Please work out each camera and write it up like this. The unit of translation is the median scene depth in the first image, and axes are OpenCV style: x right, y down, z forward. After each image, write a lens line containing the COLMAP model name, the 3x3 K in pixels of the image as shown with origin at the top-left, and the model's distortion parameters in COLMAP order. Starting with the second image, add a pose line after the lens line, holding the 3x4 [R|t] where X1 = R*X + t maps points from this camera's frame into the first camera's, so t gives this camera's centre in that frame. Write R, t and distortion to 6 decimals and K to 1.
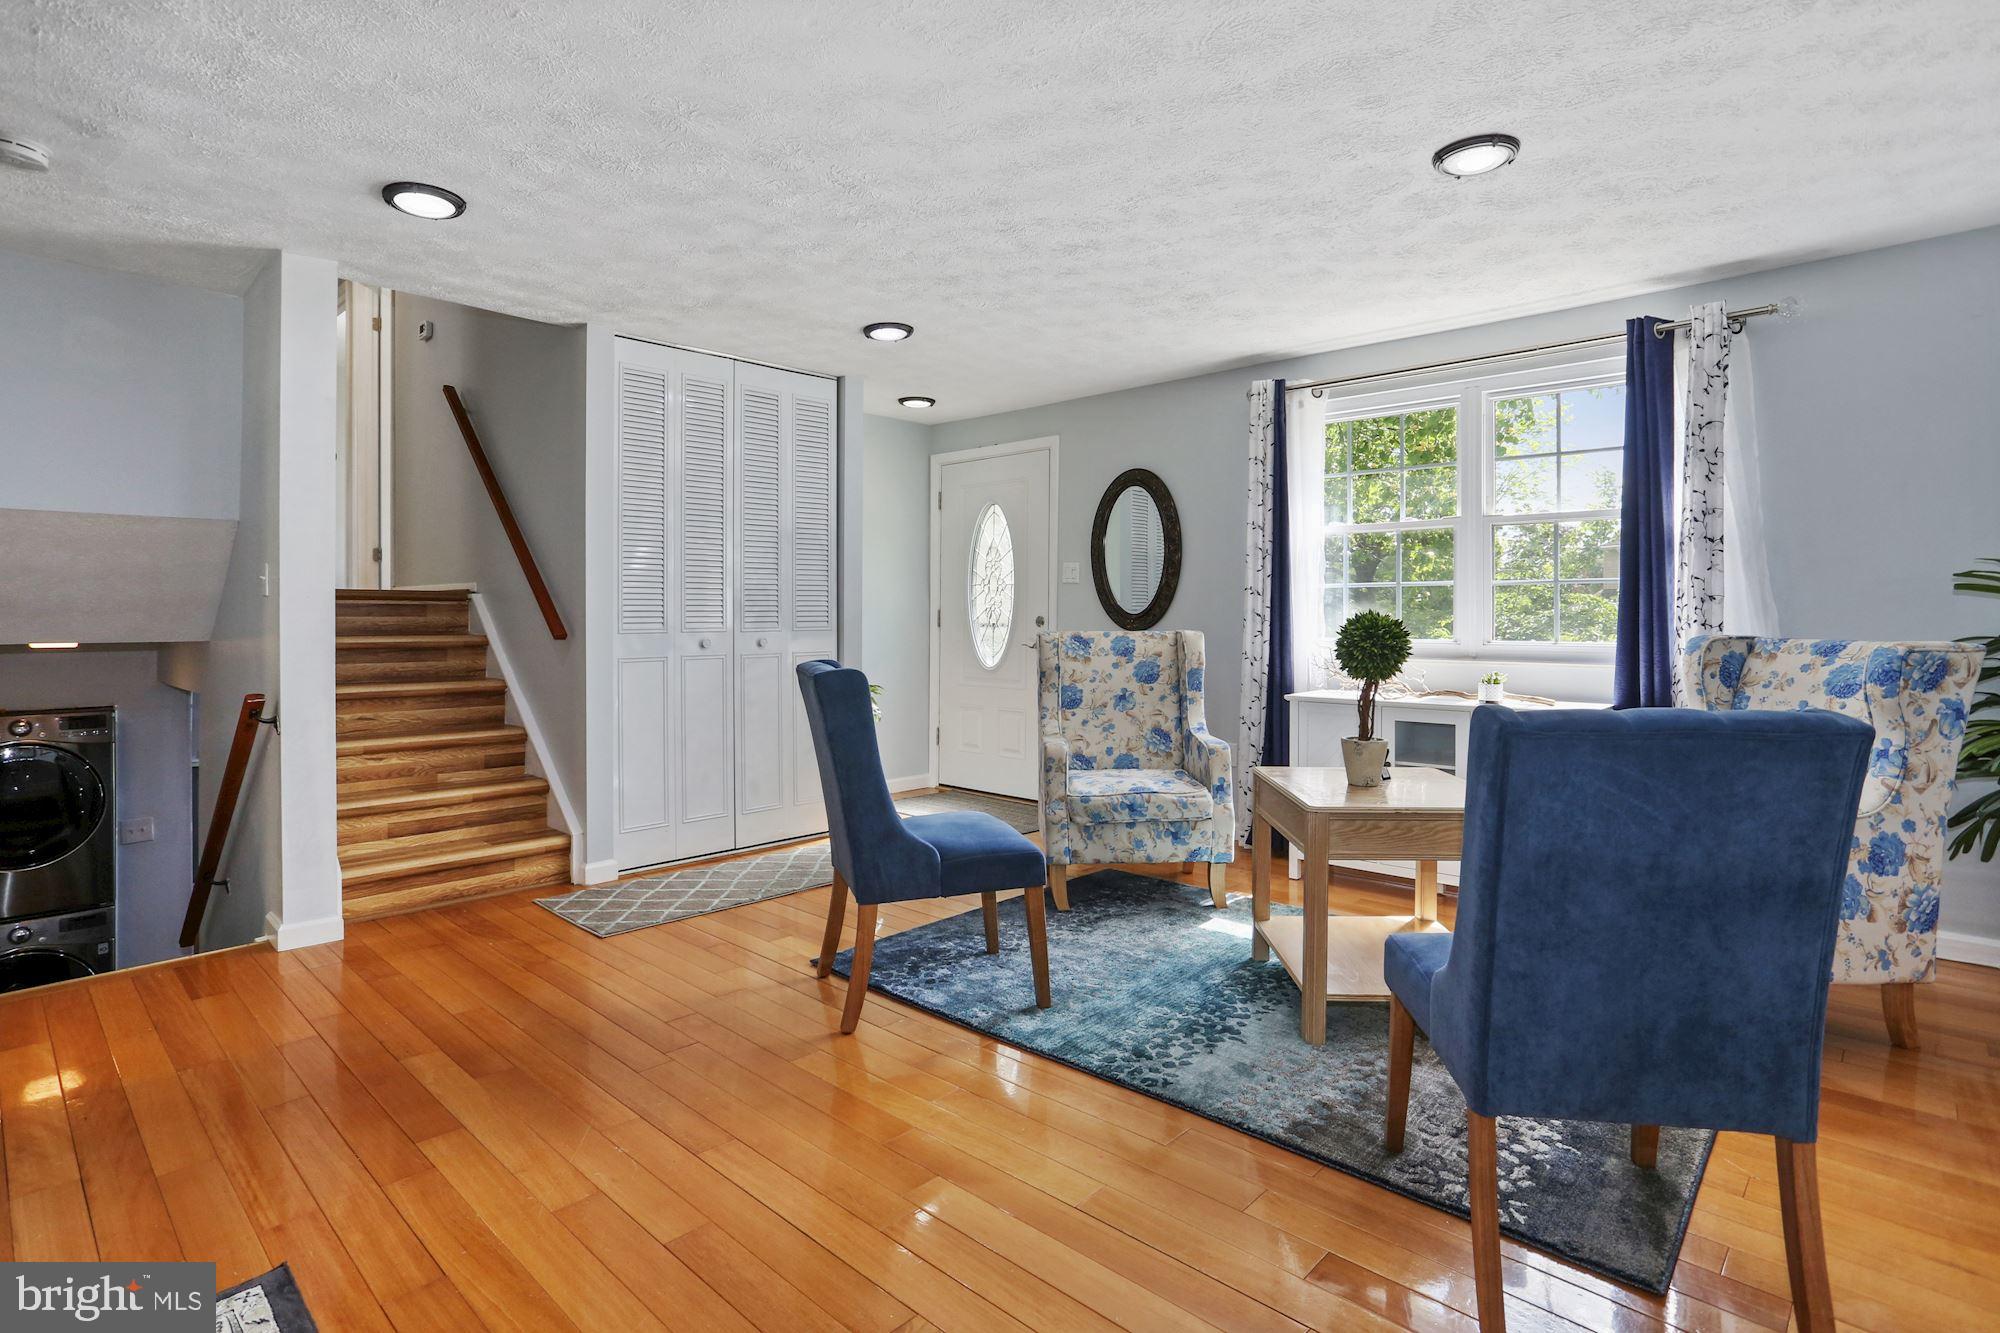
lens RADIAL K [[994.6, 0, 985.6], [0, 994.6, 605.4], [0, 0, 1]] dist [-0.043974, 0.023395]
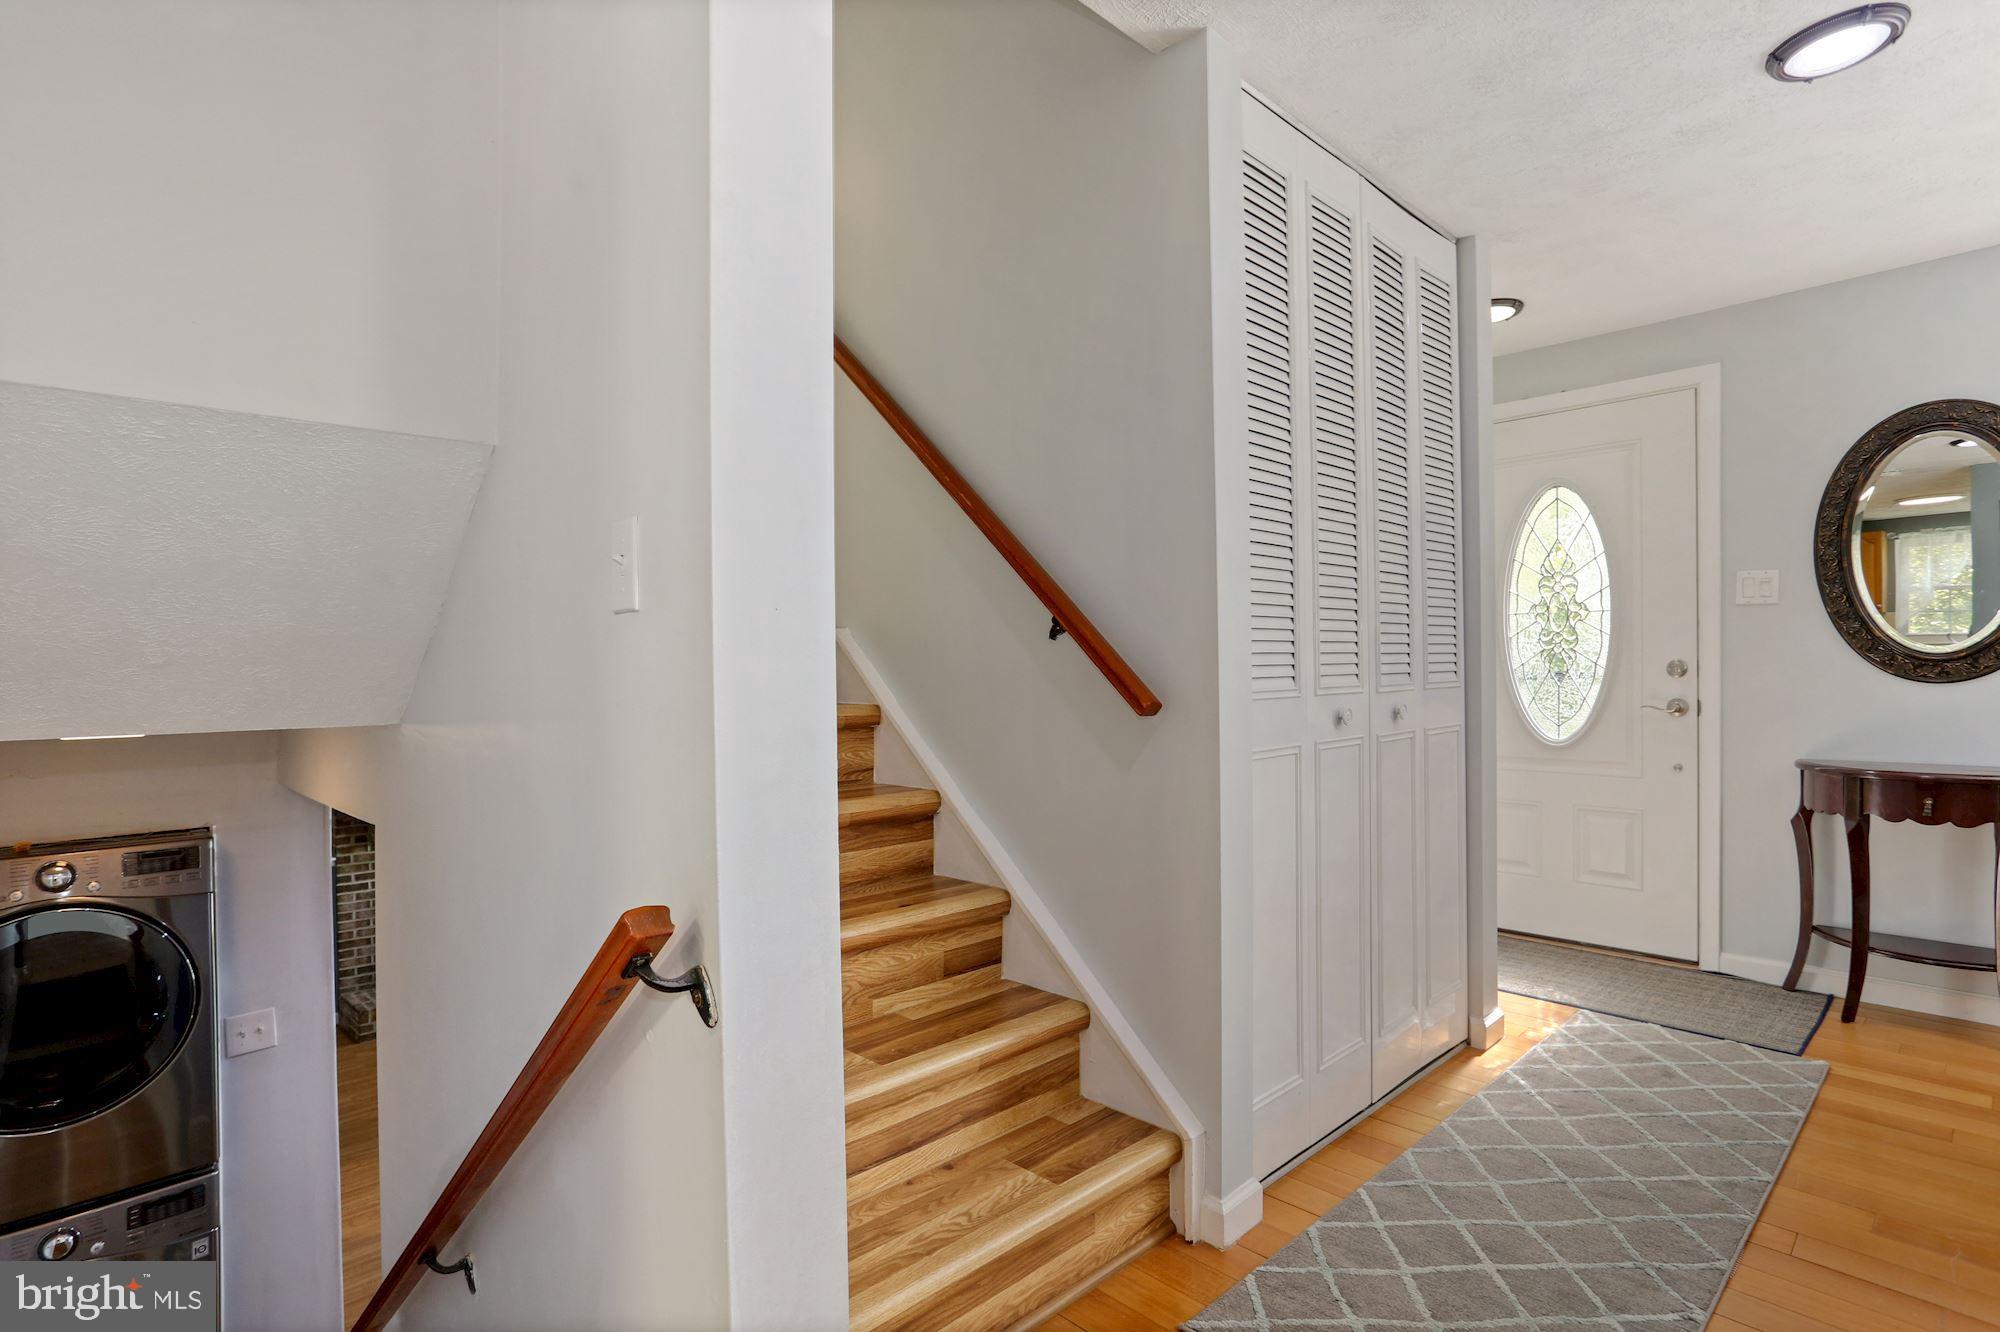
lens RADIAL K [[994.6, 0, 992.2], [0, 994.6, 661.4], [0, 0, 1]] dist [-0.043974, 0.023395]
pose [[0.998858, -0.013013, -0.045963, -0.498895], [0.013161, 0.999909, 0.002914, 0.006573], [0.045921, -0.003516, 0.998939, 0.547690]]
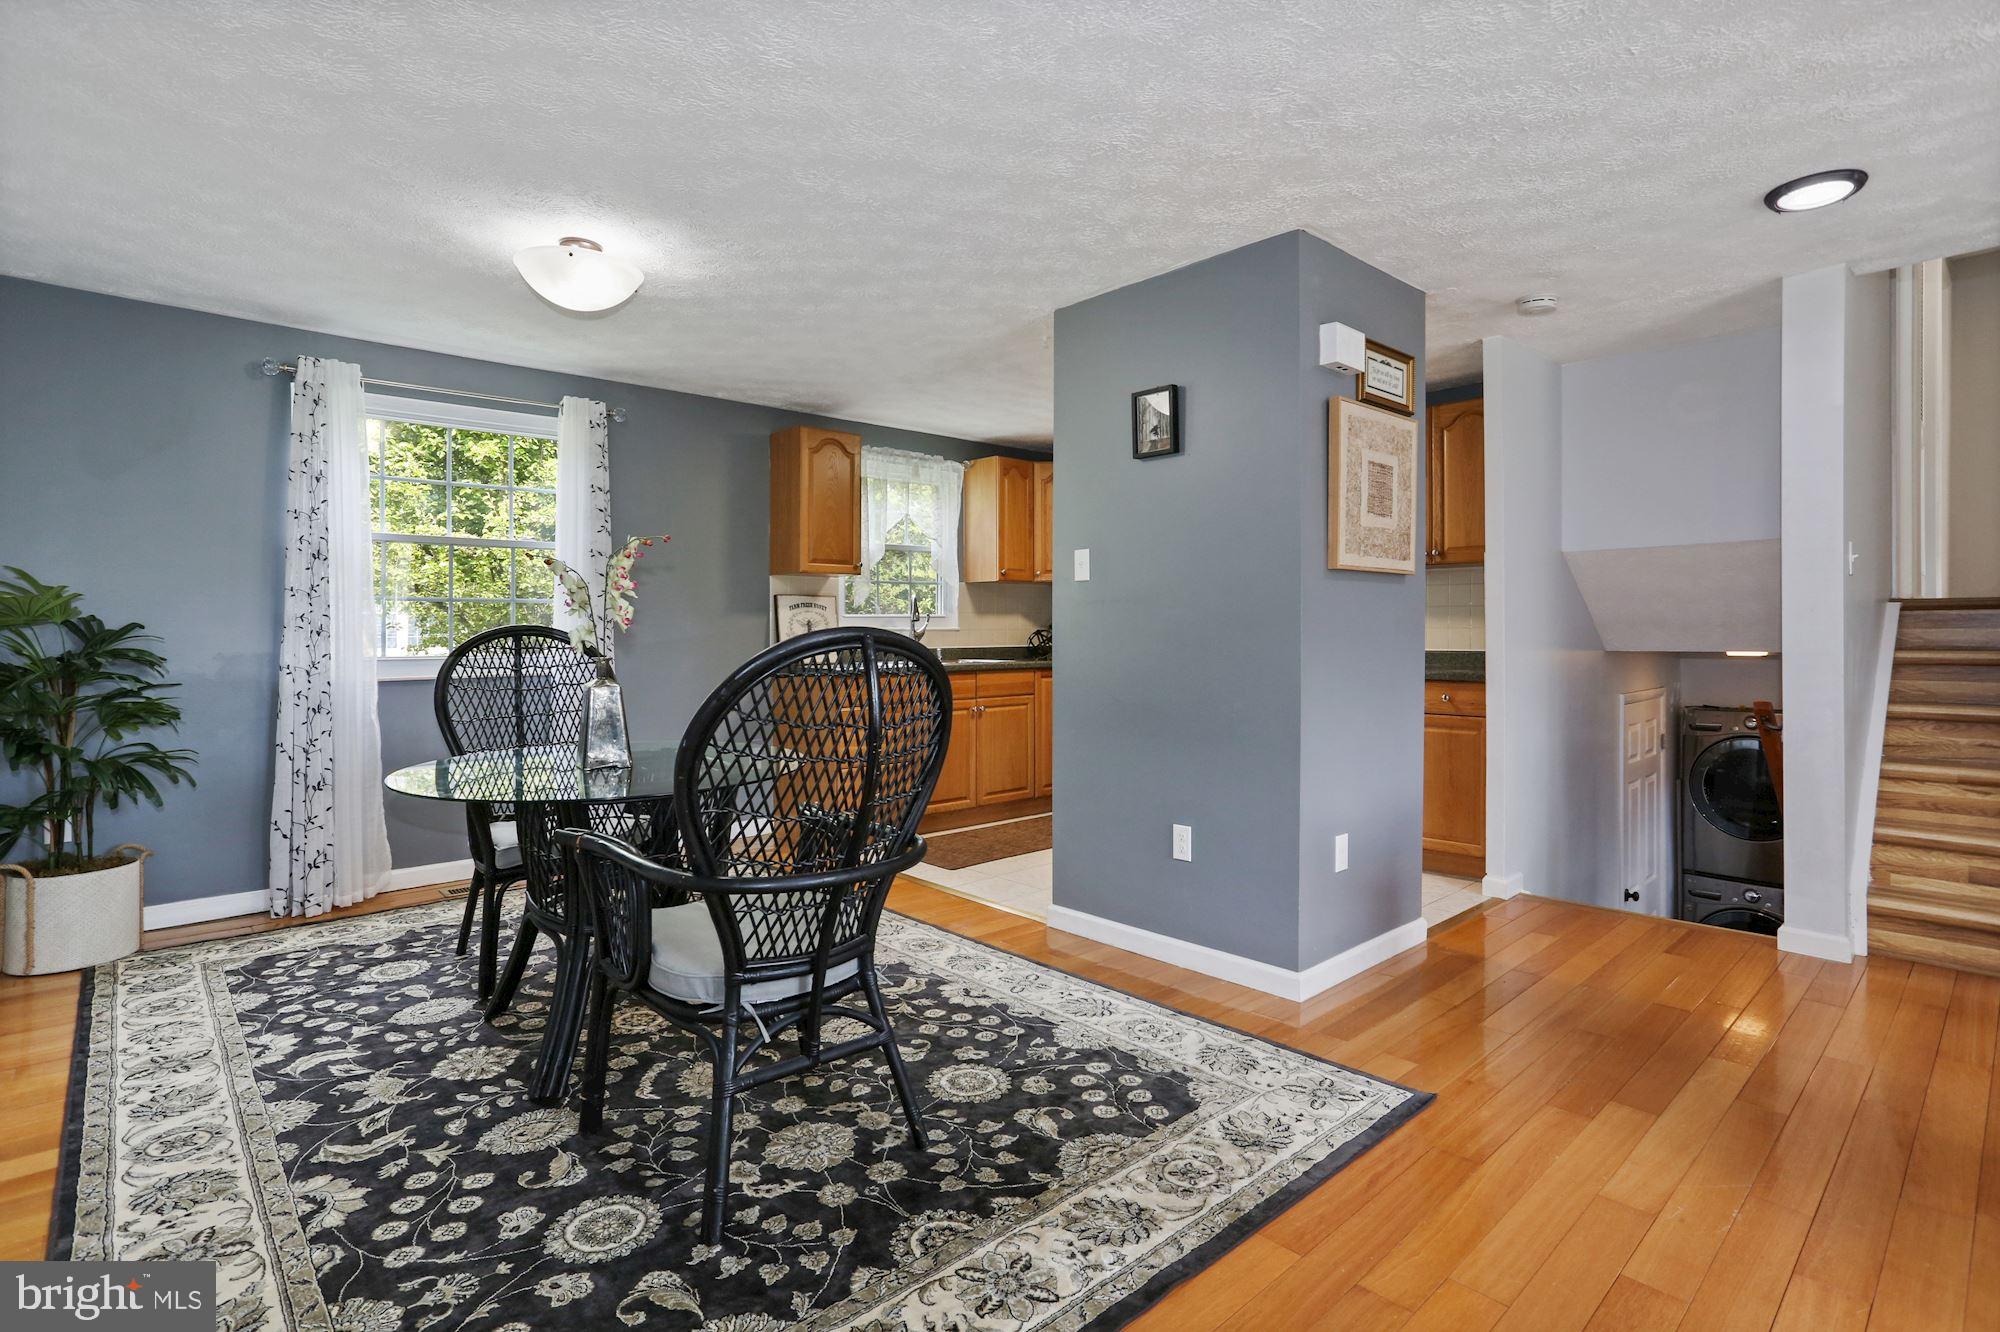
lens RADIAL K [[994.6, 0, 997.7], [0, 994.6, 621.8], [0, 0, 1]] dist [-0.043974, 0.023395]
pose [[-0.079680, -0.007811, -0.996790, 0.314110], [0.012704, 0.999880, -0.008851, 0.002239], [0.996740, -0.013369, -0.079571, 0.212362]]
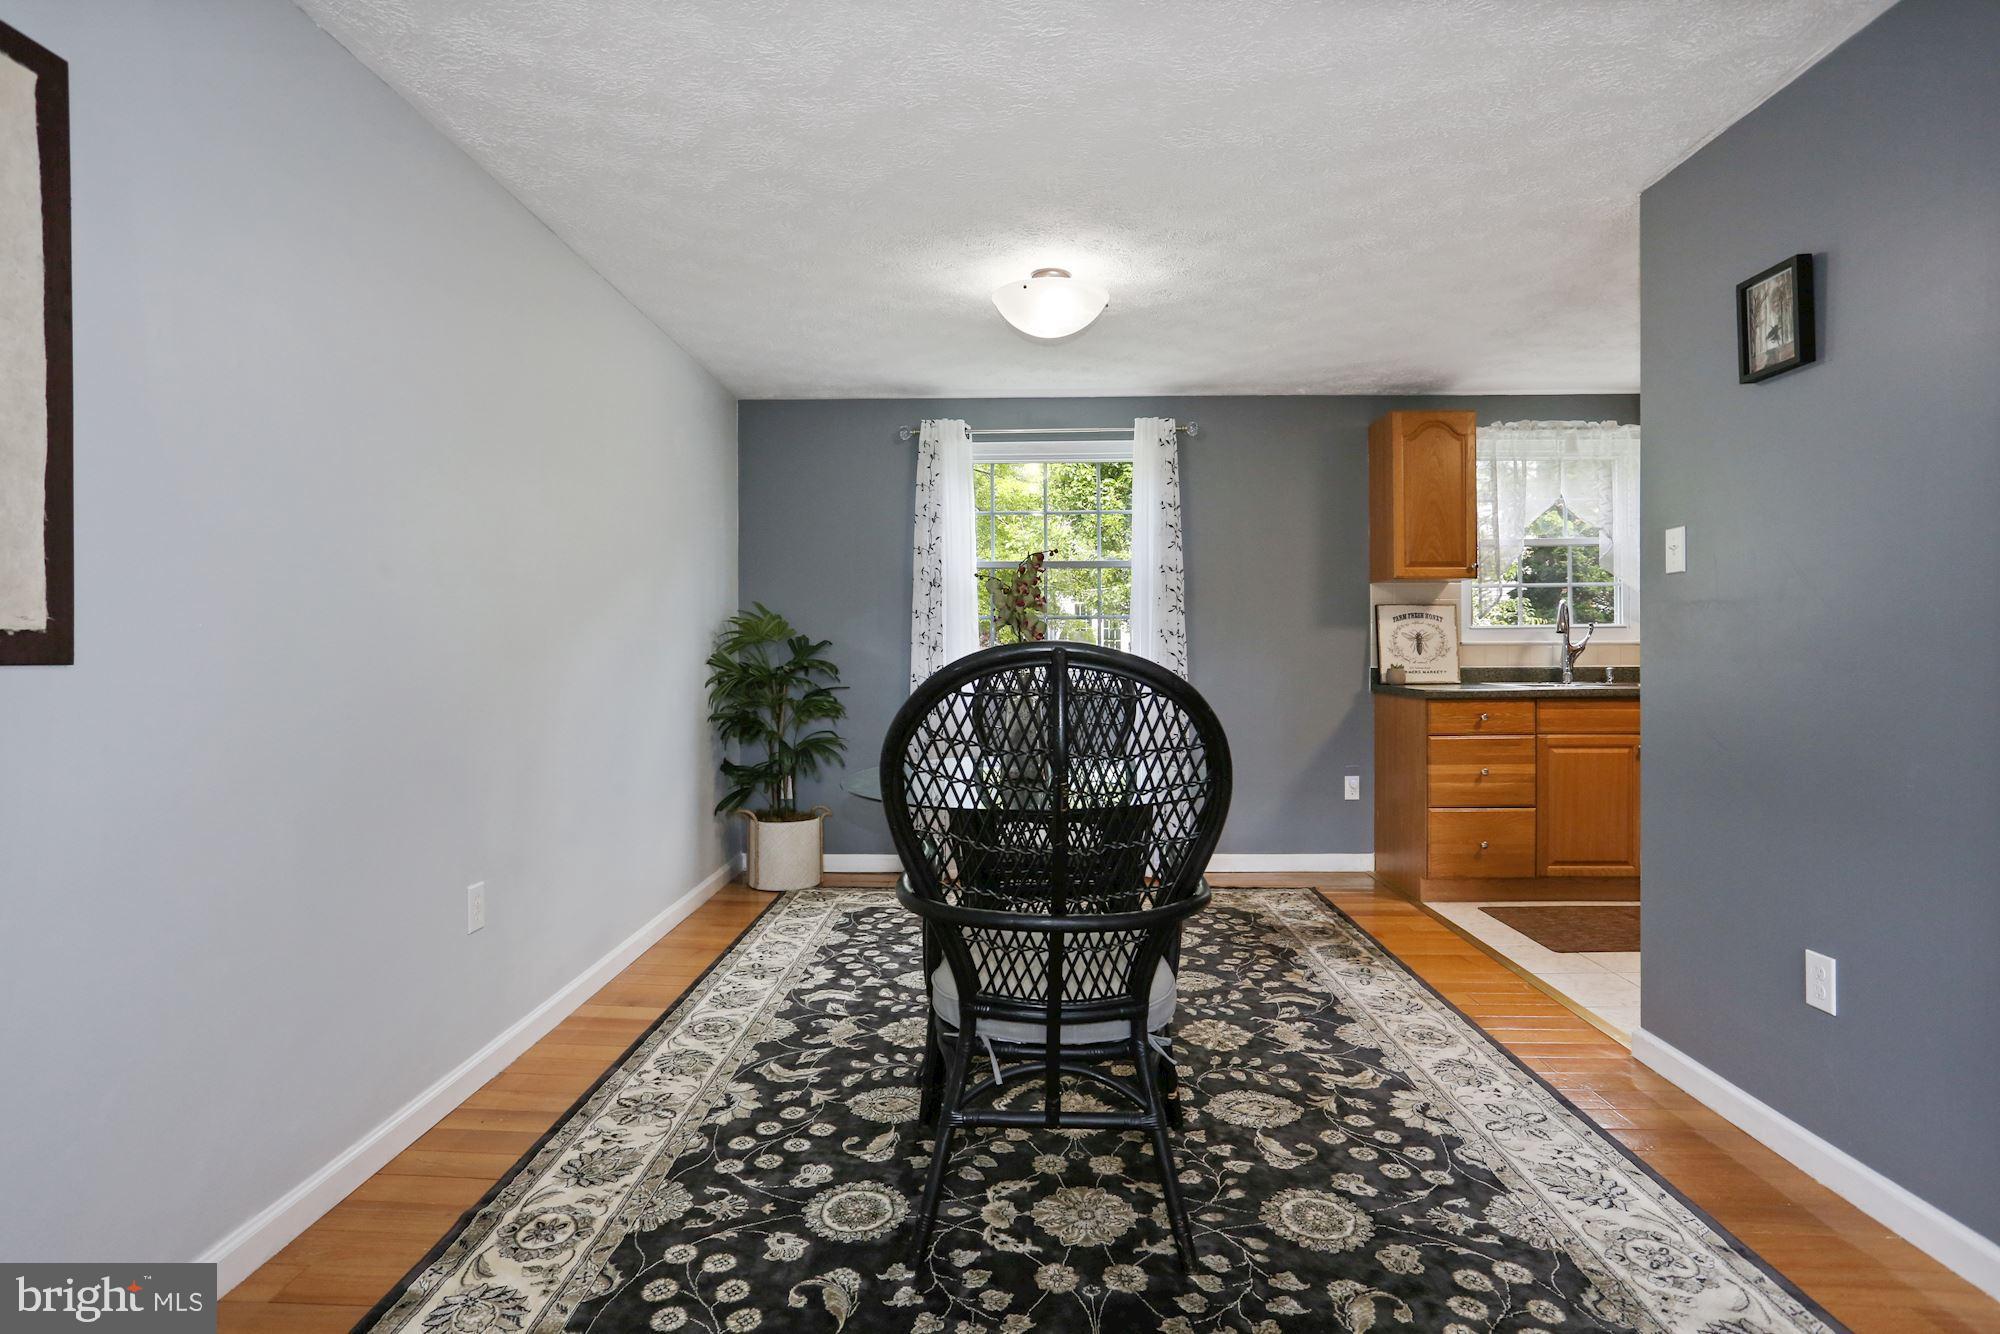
lens RADIAL K [[994.6, 0, 956.1], [0, 994.6, 644.6], [0, 0, 1]] dist [-0.043974, 0.023395]
pose [[-0.759006, 0.000543, -0.651083, 0.150689], [0.010676, 0.999876, -0.011611, 0.006346], [0.650996, -0.015764, -0.758917, 0.390639]]
